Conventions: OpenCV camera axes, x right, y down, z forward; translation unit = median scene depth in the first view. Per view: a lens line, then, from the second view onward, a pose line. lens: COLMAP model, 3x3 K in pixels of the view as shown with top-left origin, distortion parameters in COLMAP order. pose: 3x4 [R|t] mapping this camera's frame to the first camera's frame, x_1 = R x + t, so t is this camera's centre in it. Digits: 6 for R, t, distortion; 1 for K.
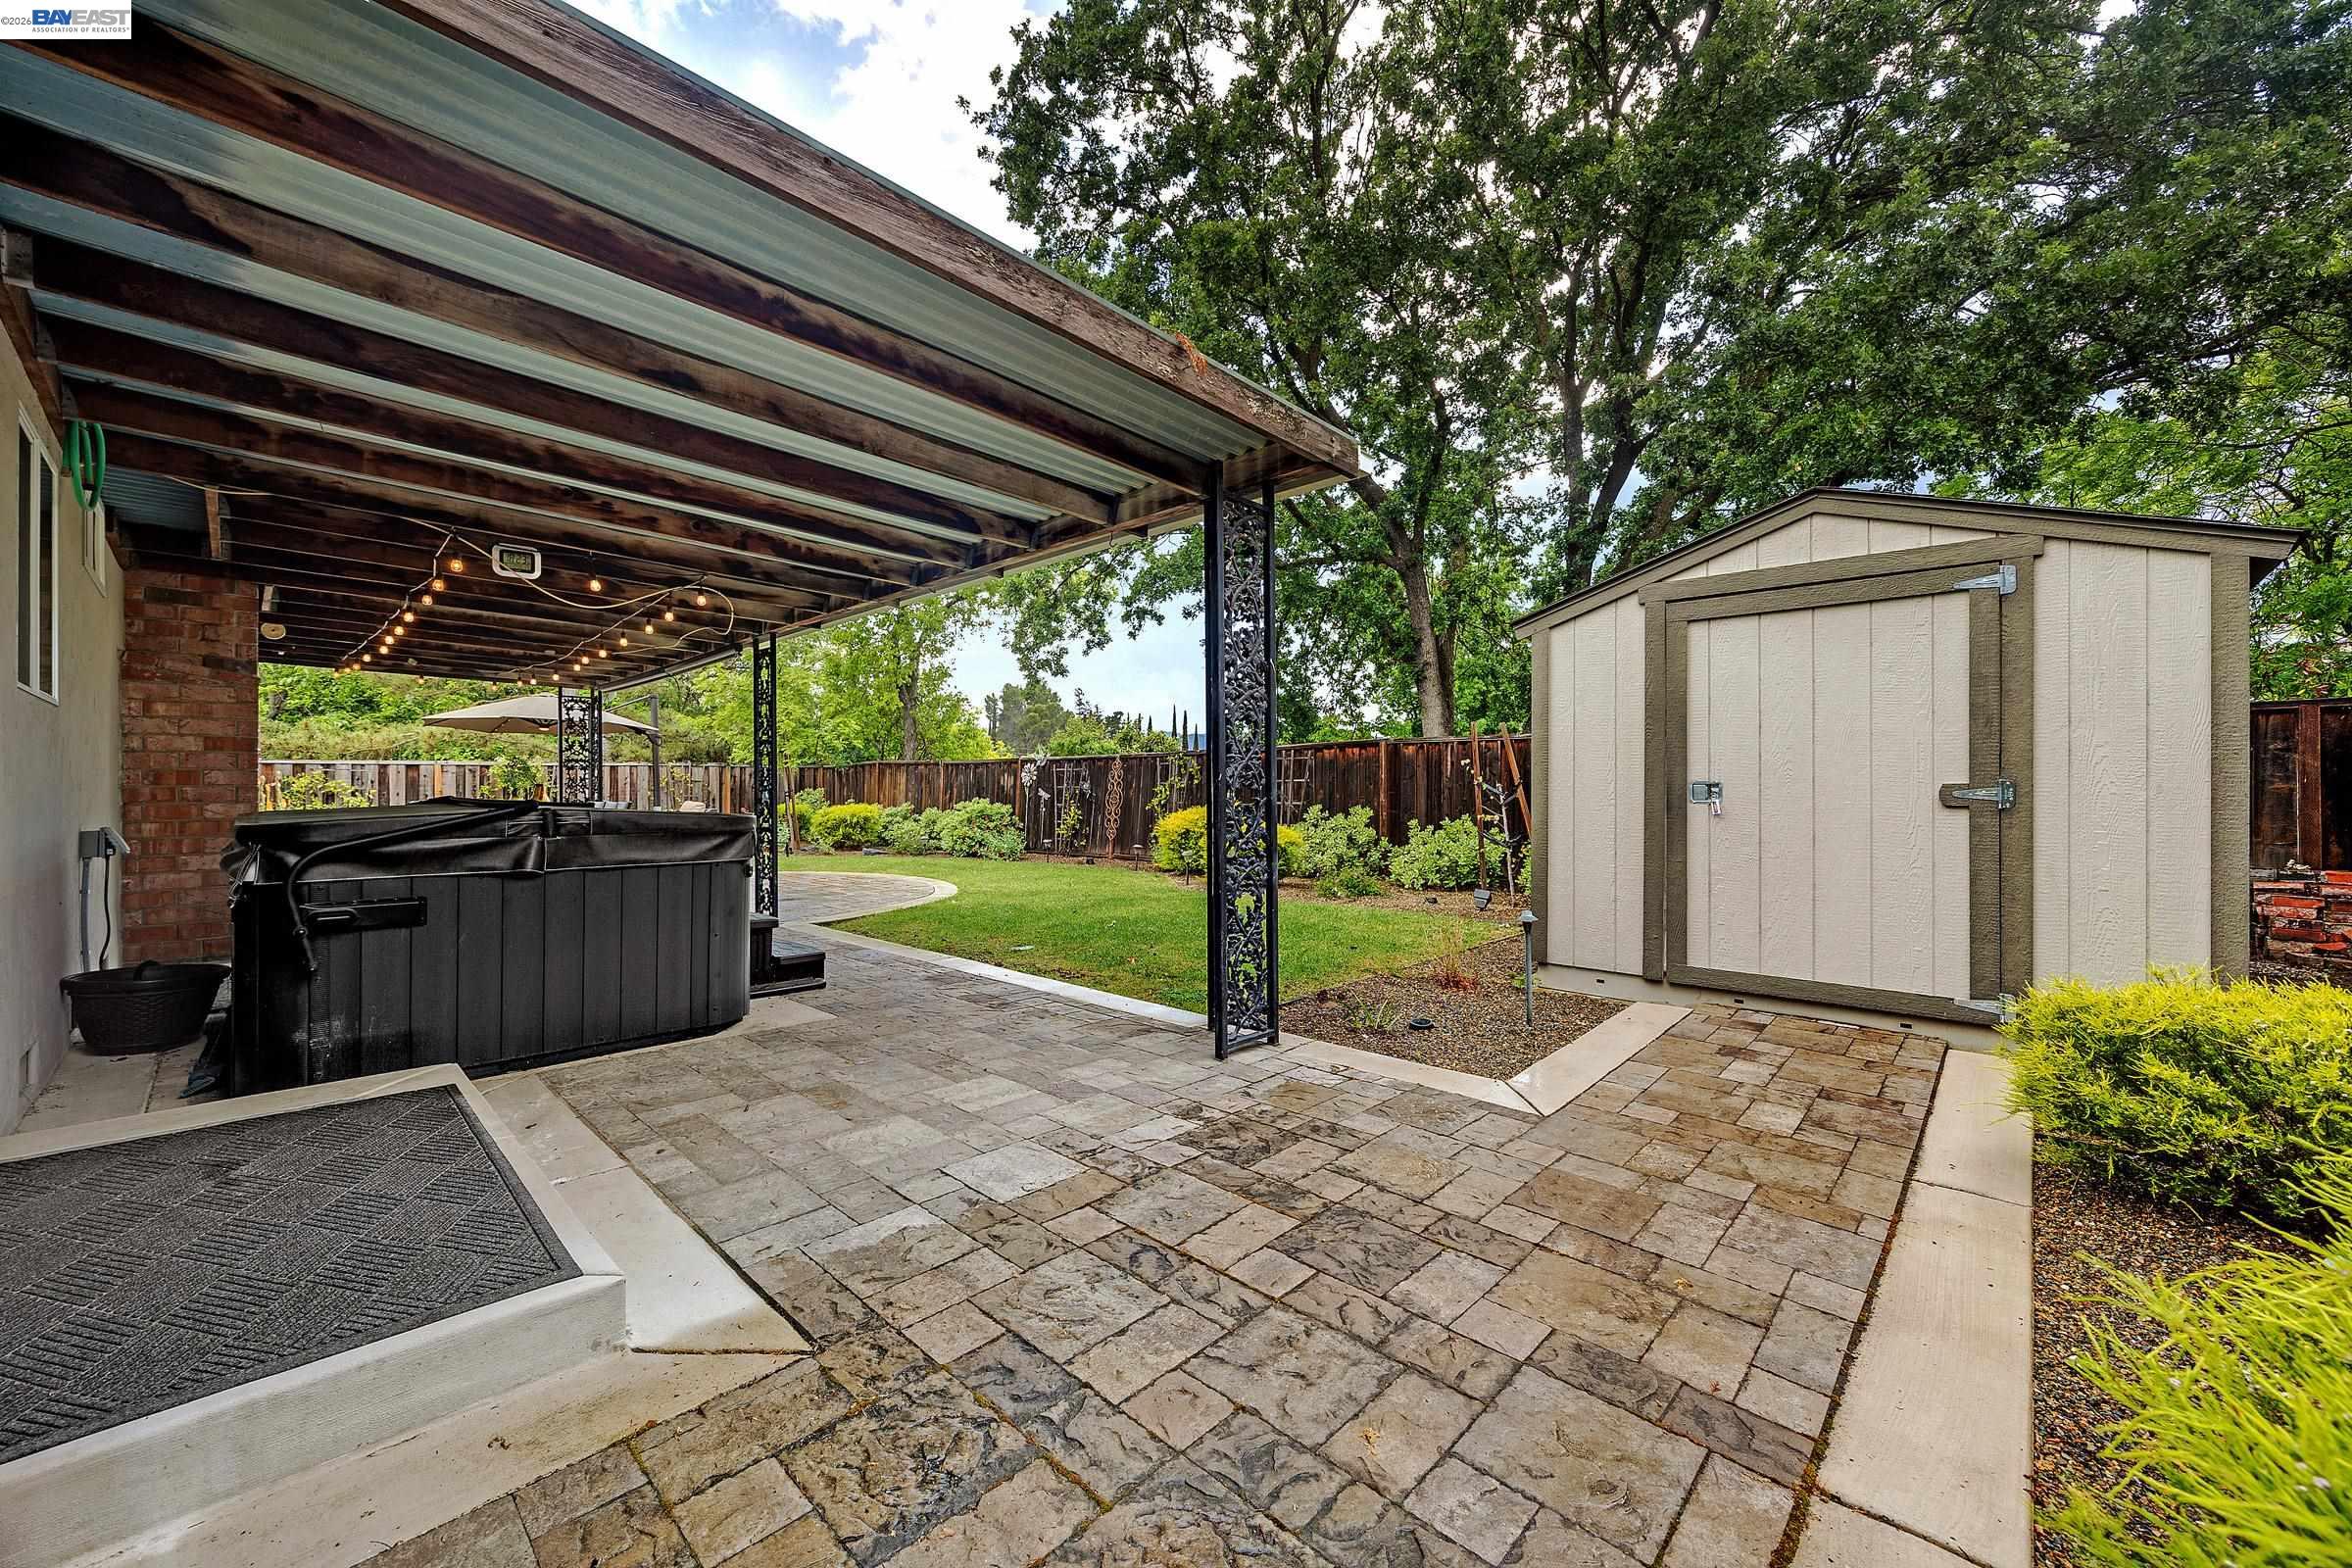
lens RADIAL K [[893.5, 0, 1181.8], [0, 893.5, 788.1], [0, 0, 1]] dist [-0.010067, -0.000195]
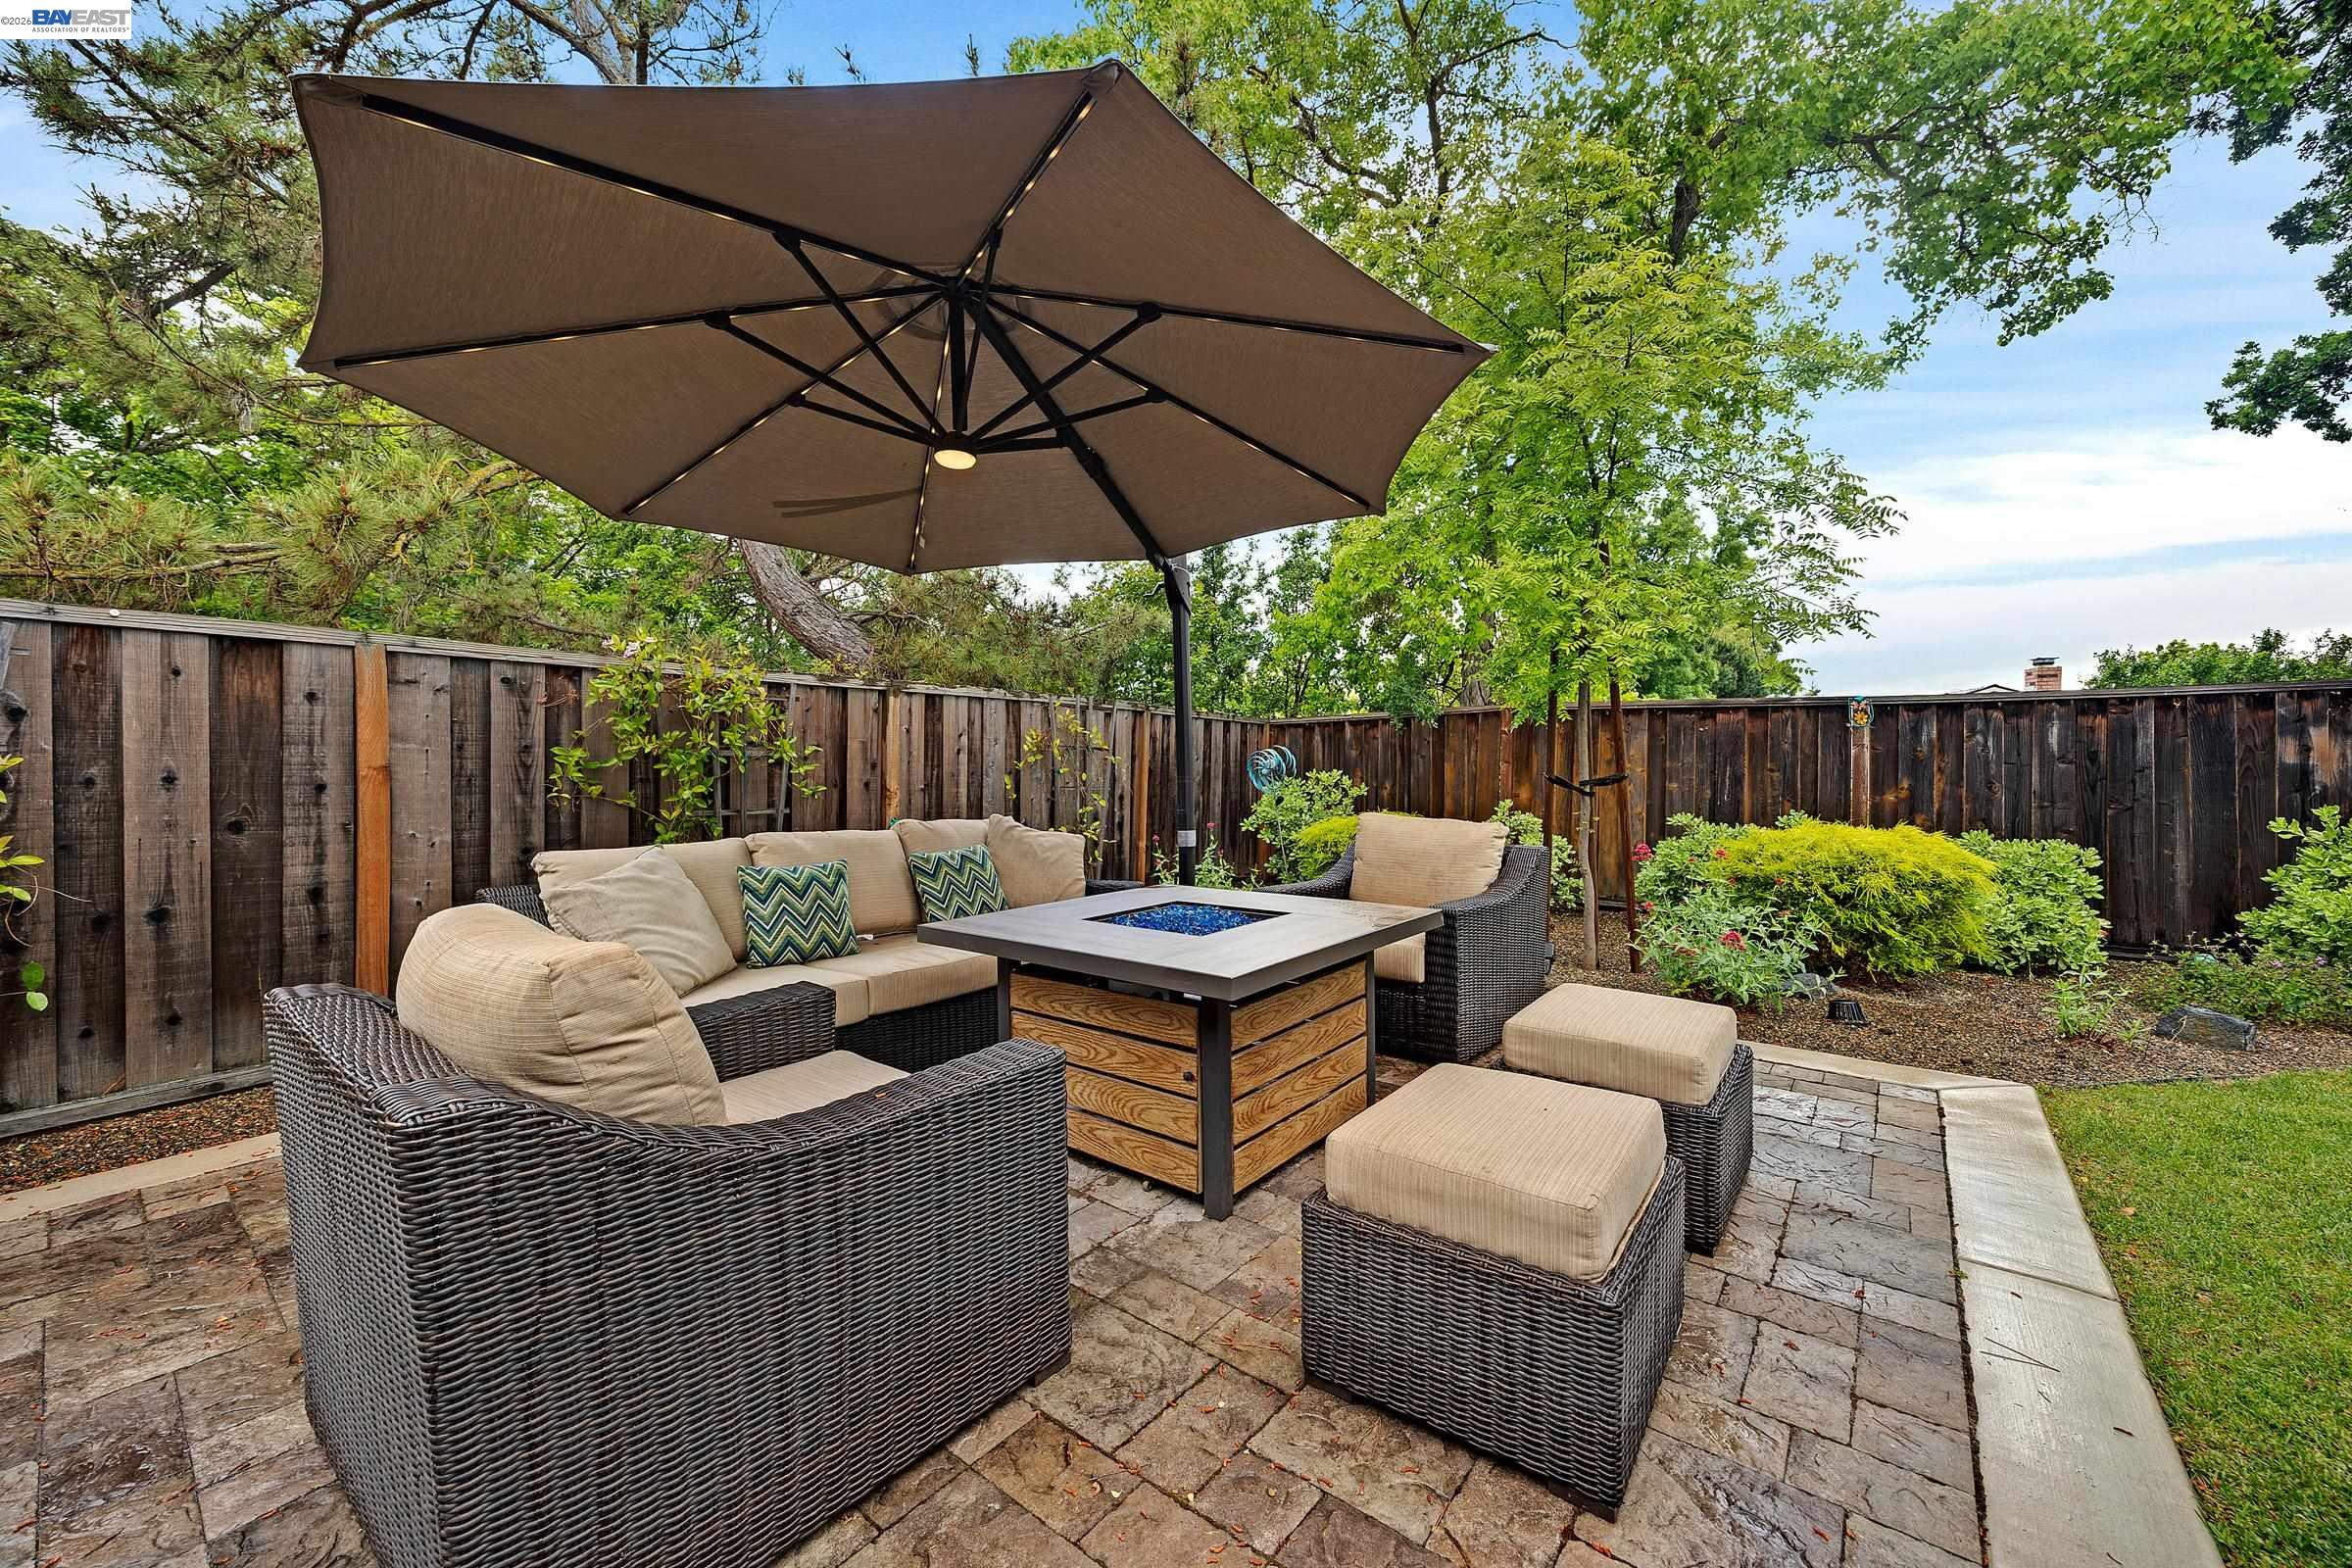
lens RADIAL K [[900.9, 0, 1181.6], [0, 900.9, 780.8], [0, 0, 1]] dist [-0.007662, 0.000069]
pose [[0.996630, 0.008543, 0.081585, -0.653919], [-0.009287, 0.999919, 0.008738, 0.003041], [-0.081504, -0.009467, 0.996628, 0.758475]]
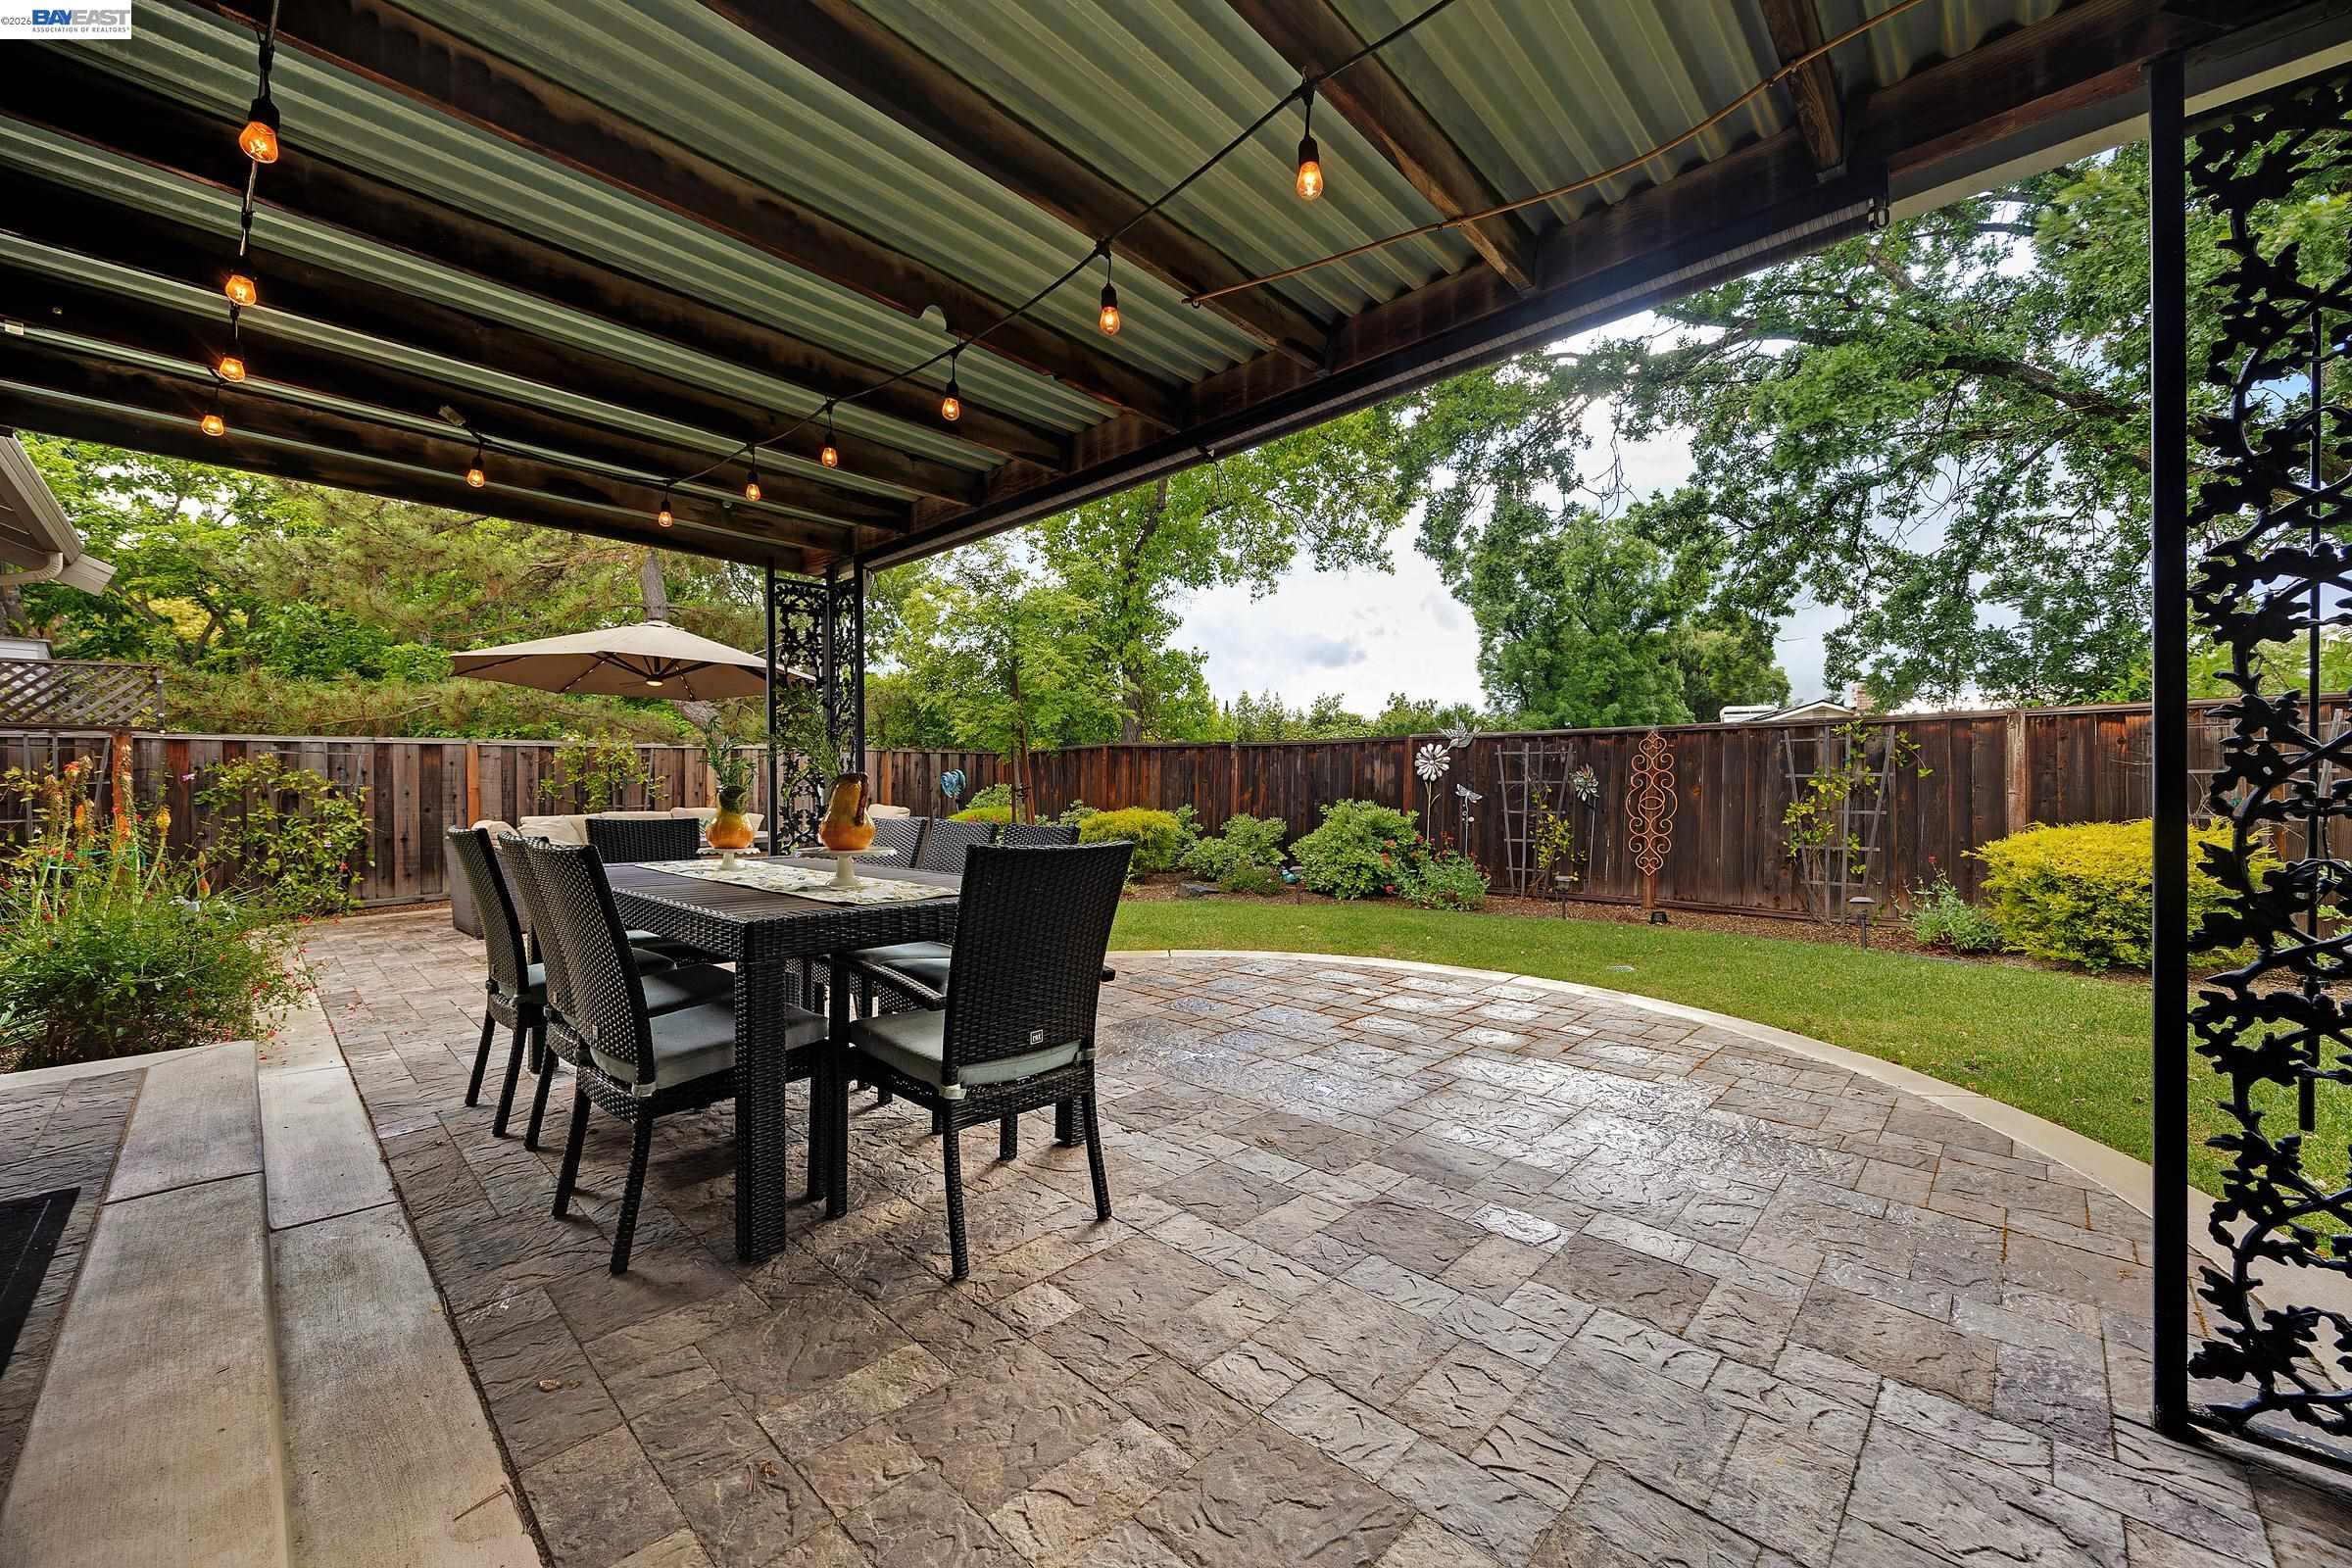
lens RADIAL K [[893.5, 0, 1181.8], [0, 893.5, 788.1], [0, 0, 1]] dist [-0.010067, -0.000195]
pose [[0.999993, 0.000231, -0.003691, -0.350718], [-0.000201, 0.999965, 0.008306, -0.001964], [0.003693, -0.008306, 0.999959, 0.393695]]
